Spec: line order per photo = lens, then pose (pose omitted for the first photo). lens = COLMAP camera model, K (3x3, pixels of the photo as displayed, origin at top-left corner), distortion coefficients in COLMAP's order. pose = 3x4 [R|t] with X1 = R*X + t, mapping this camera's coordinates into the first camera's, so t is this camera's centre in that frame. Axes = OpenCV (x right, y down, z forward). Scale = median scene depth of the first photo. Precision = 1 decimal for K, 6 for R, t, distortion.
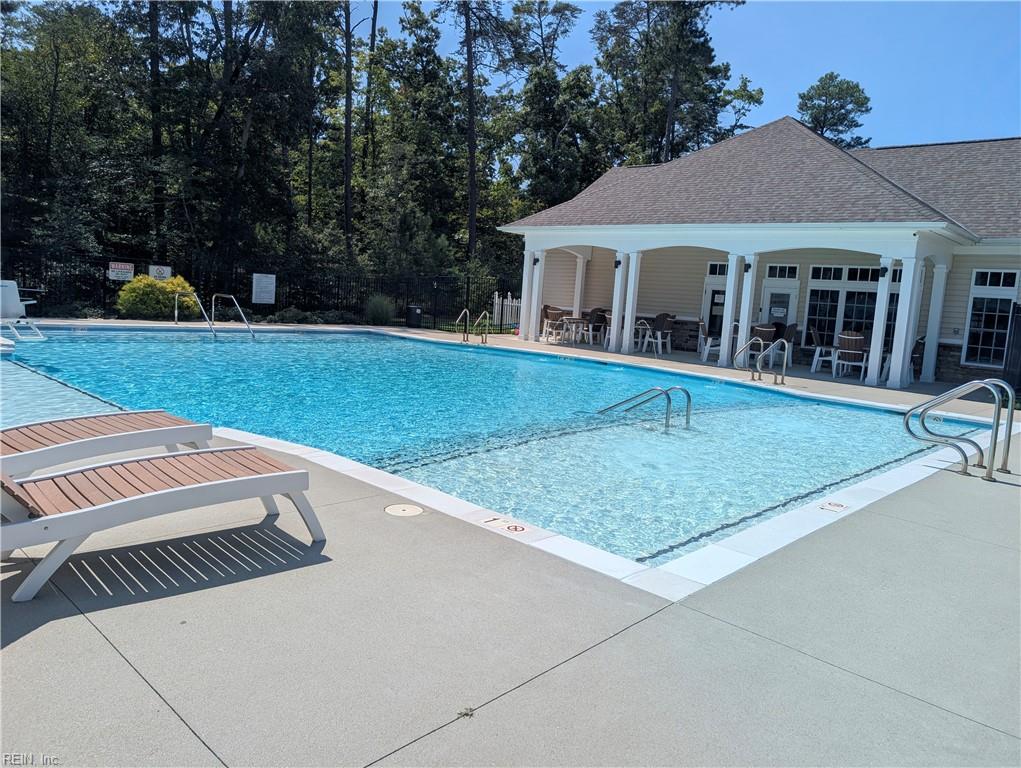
lens RADIAL K [[710.8, 0, 510.5], [0, 710.8, 384.0], [0, 0, 1]] dist [-0.031607, -0.004145]
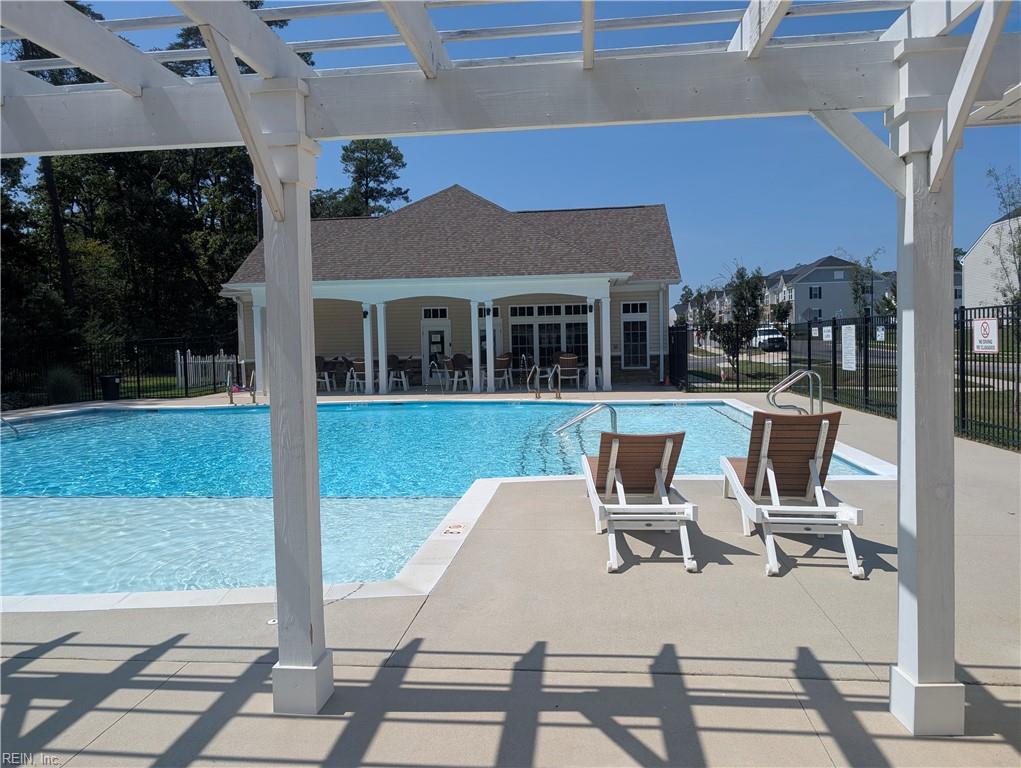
lens RADIAL K [[710.8, 0, 510.5], [0, 710.8, 384.0], [0, 0, 1]] dist [-0.031607, -0.004145]
pose [[0.776188, -0.122752, 0.618437, -0.363547], [0.152419, 0.988304, 0.004867, -0.033819], [-0.611801, 0.090483, 0.785819, 0.010879]]
